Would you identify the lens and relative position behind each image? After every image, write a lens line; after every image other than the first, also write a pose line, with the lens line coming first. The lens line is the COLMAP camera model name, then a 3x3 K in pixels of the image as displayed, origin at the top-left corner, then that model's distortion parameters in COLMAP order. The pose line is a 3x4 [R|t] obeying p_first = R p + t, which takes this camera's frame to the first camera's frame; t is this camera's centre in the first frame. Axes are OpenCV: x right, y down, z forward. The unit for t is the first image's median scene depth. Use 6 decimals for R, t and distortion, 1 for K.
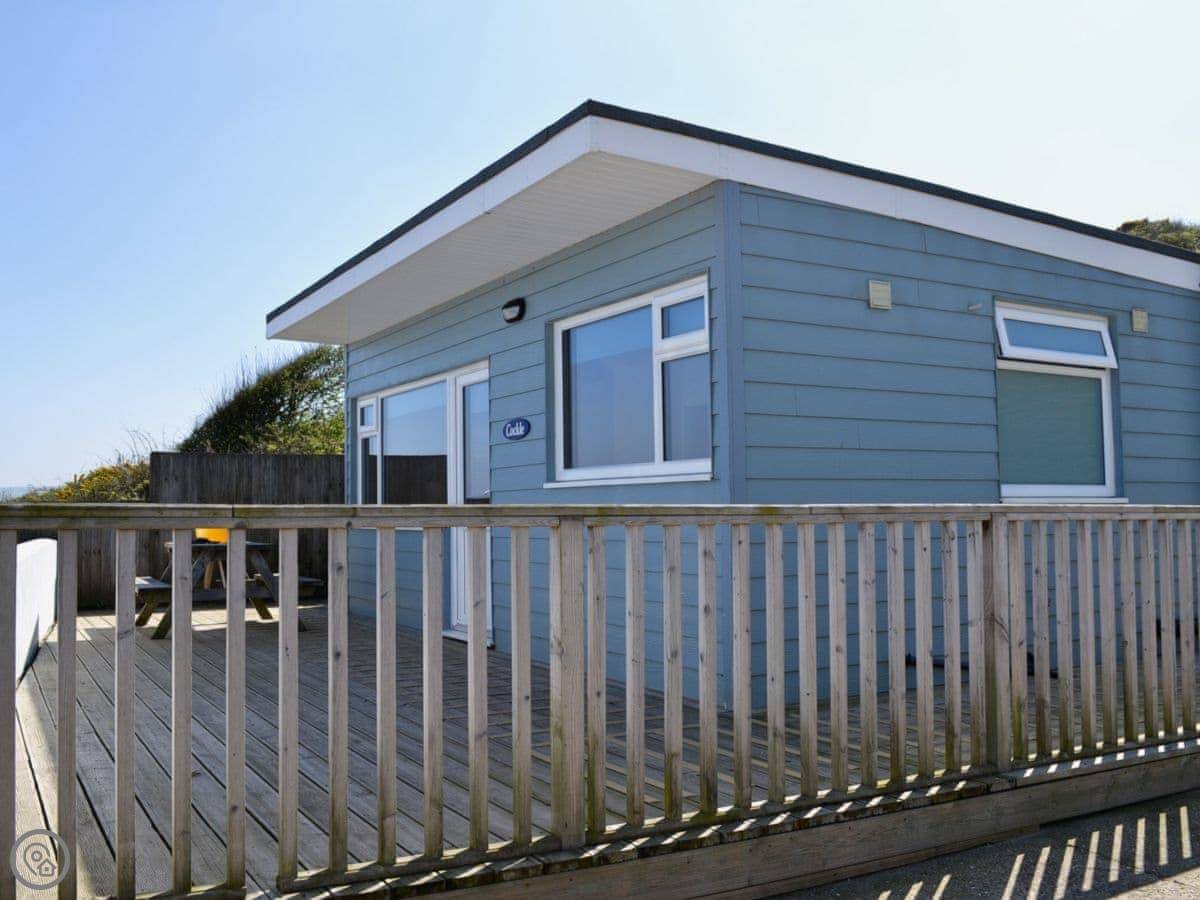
lens RADIAL K [[1107.6, 0, 602.1], [0, 1107.6, 455.6], [0, 0, 1]] dist [-0.068336, 0.000000]
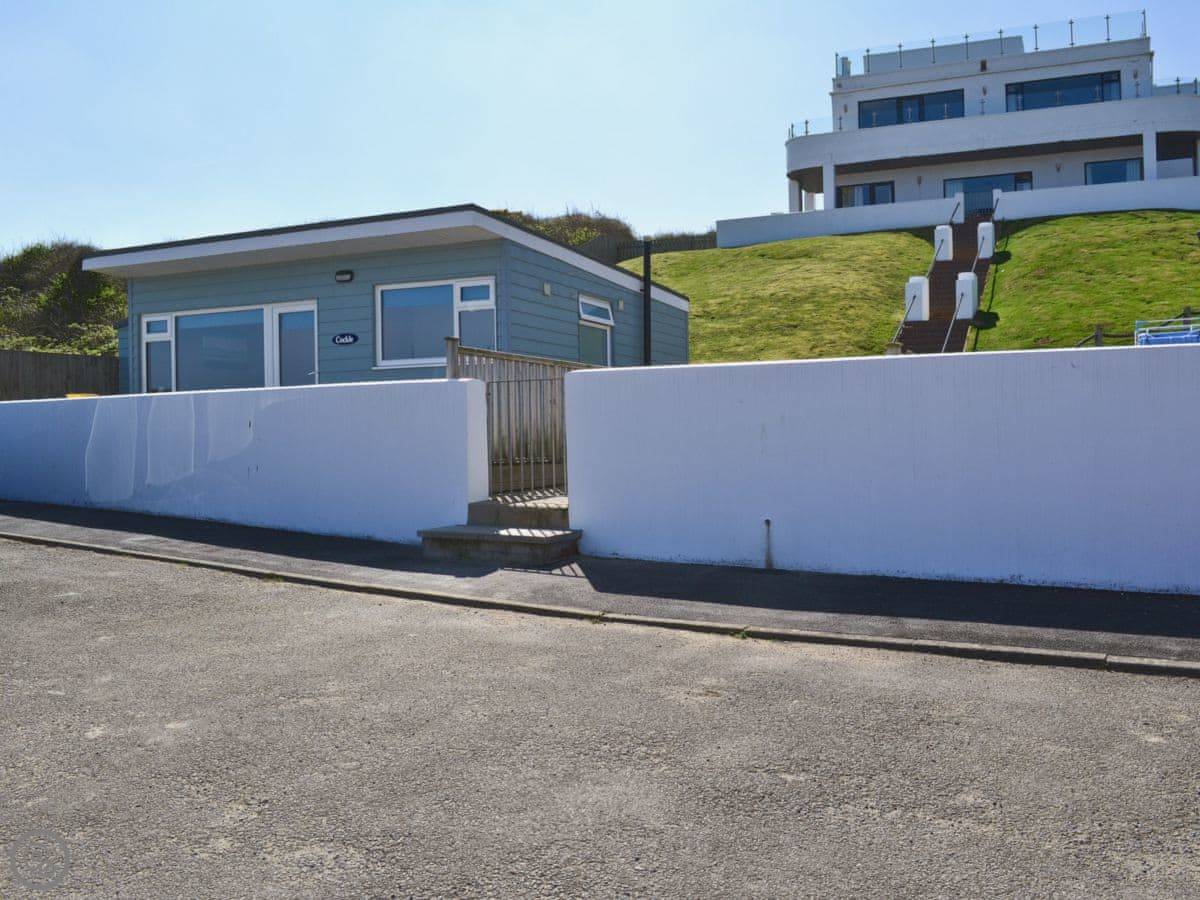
lens RADIAL K [[1107.6, 0, 599.7], [0, 1107.6, 449.2], [0, 0, 1]] dist [-0.068336, 0.000000]
pose [[0.817907, -0.002861, 0.575343, -0.902402], [-0.025087, 0.998859, 0.040631, 0.086251], [-0.574803, -0.047666, 0.816903, -0.903175]]
